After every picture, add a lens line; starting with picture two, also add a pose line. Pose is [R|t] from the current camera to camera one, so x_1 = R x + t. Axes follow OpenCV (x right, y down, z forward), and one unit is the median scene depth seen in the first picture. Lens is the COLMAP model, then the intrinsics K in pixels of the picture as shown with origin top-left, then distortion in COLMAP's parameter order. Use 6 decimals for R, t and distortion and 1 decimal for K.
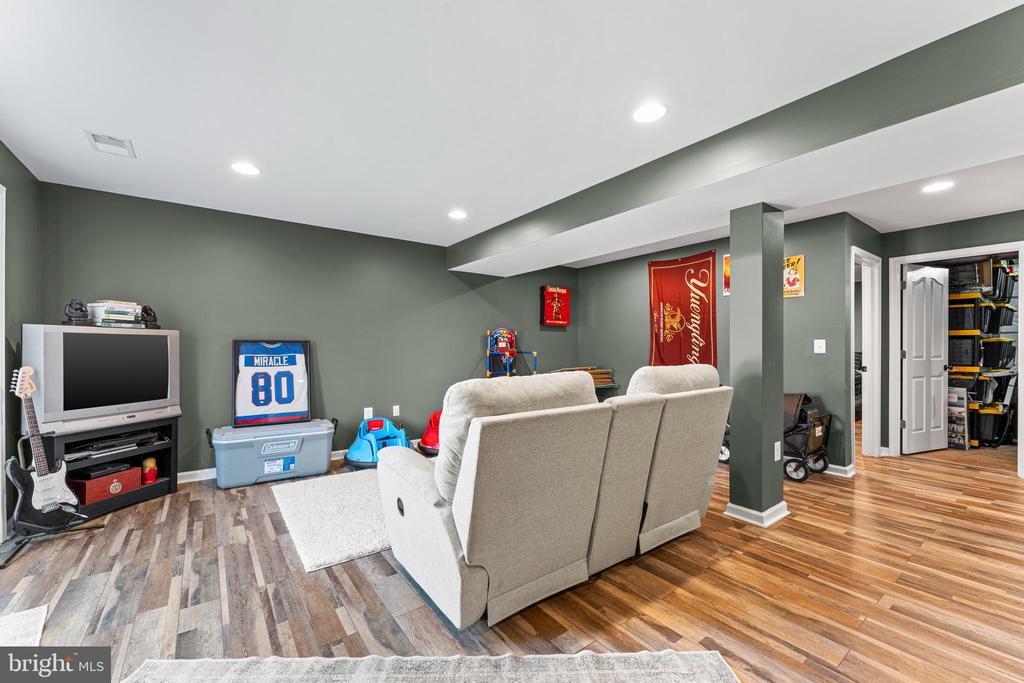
lens RADIAL K [[413.1, 0, 508.7], [0, 413.1, 346.6], [0, 0, 1]] dist [-0.000060, -0.000276]
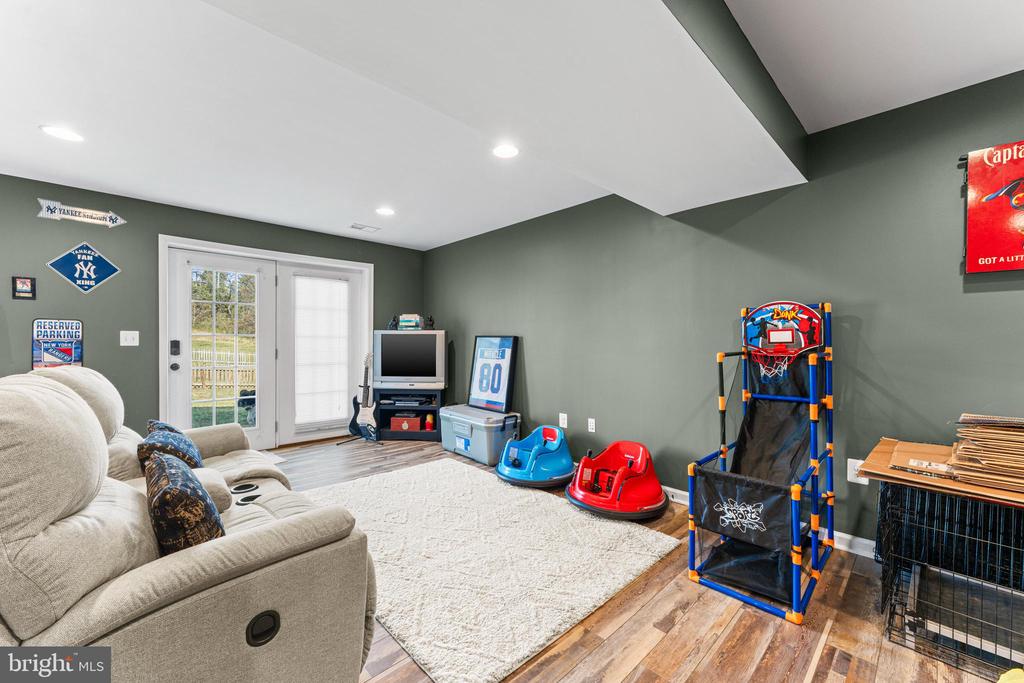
lens RADIAL K [[413.1, 0, 509.8], [0, 413.1, 340.8], [0, 0, 1]] dist [-0.000060, -0.000276]
pose [[0.118907, -0.005250, -0.992892, 0.577256], [-0.000539, 0.999986, -0.005352, 0.003991], [0.992905, 0.001171, 0.118902, 0.933790]]
